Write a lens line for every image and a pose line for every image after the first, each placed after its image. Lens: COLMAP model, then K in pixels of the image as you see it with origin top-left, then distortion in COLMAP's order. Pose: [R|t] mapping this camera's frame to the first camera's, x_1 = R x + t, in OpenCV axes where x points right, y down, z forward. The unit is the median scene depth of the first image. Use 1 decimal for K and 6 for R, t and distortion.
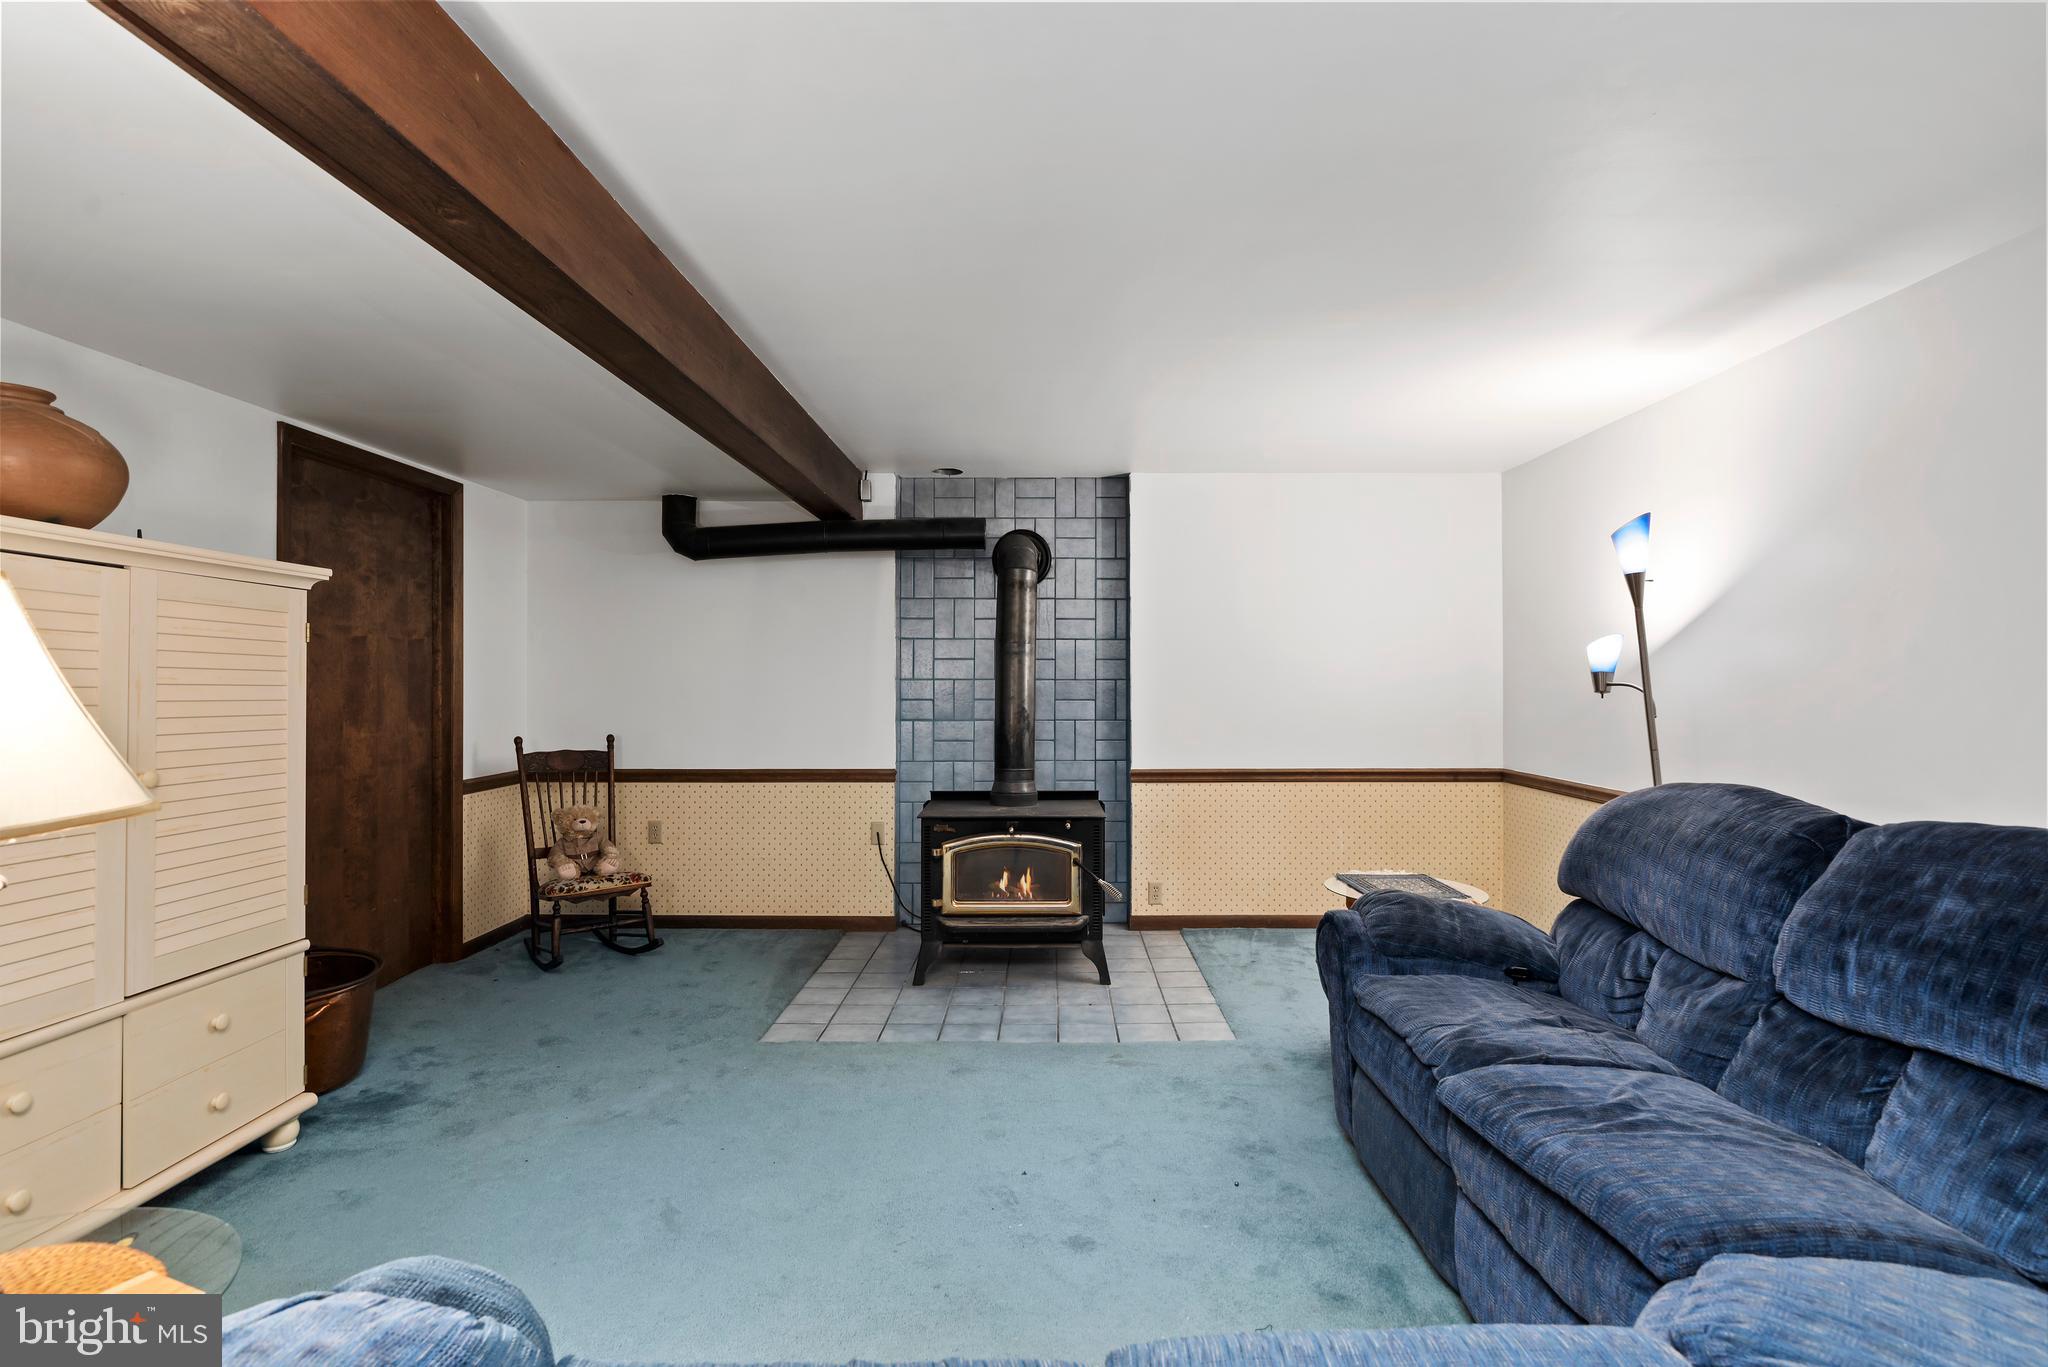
lens RADIAL K [[1024.1, 0, 1017.8], [0, 1024.1, 687.6], [0, 0, 1]] dist [-0.001302, 0.000683]
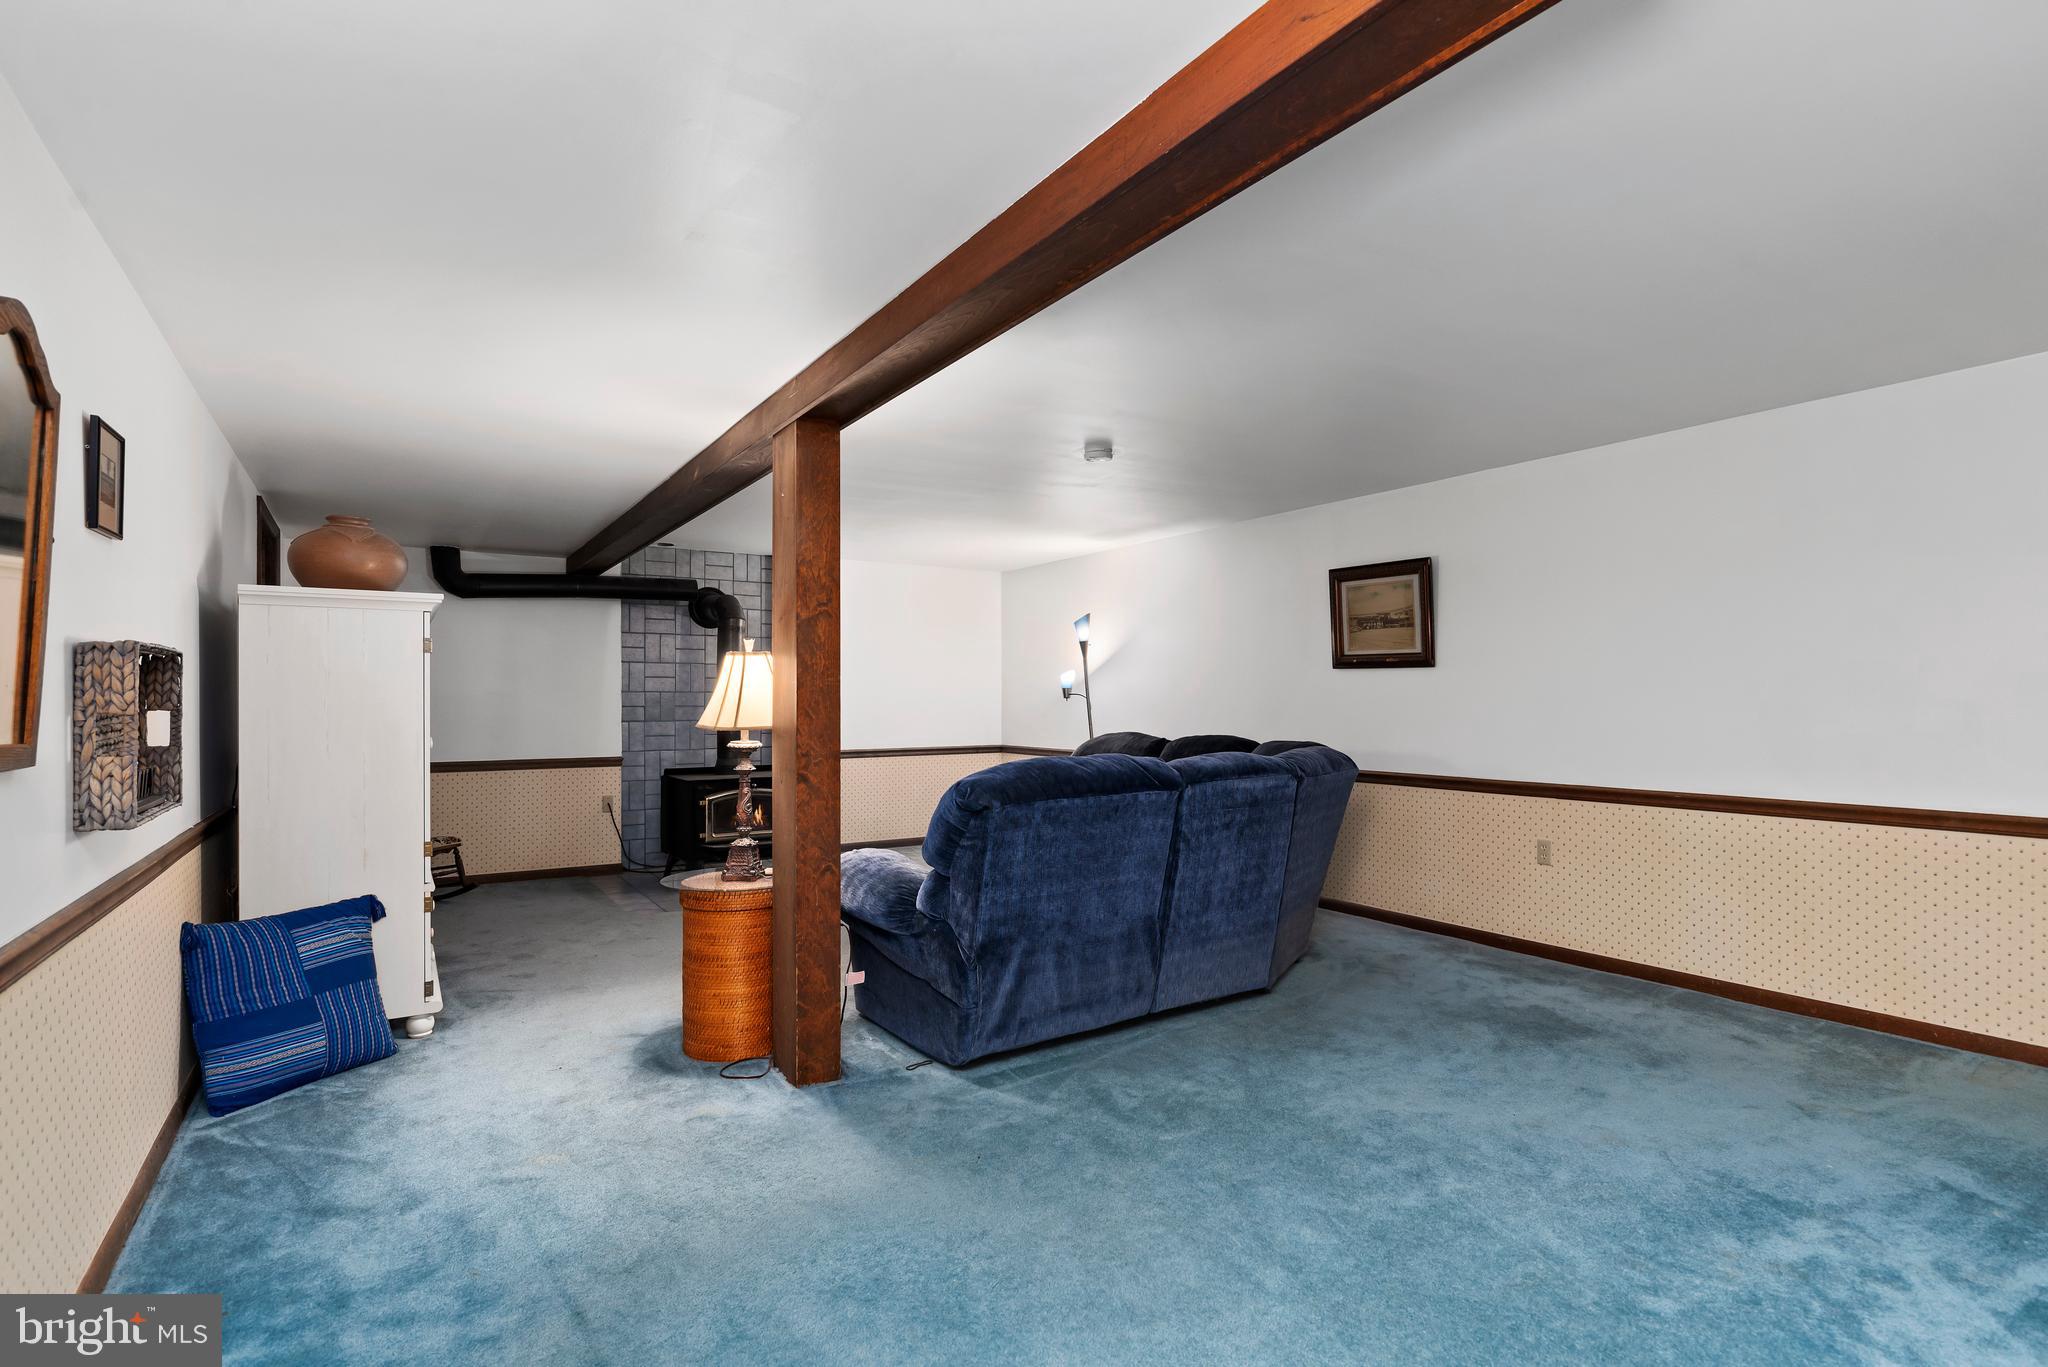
lens RADIAL K [[1024.1, 0, 1030.2], [0, 1024.1, 682.5], [0, 0, 1]] dist [-0.001302, 0.000683]
pose [[0.846961, 0.006984, 0.531609, -0.388234], [0.003900, 0.999805, -0.019347, 0.008781], [-0.531640, 0.018459, 0.846769, -0.462149]]
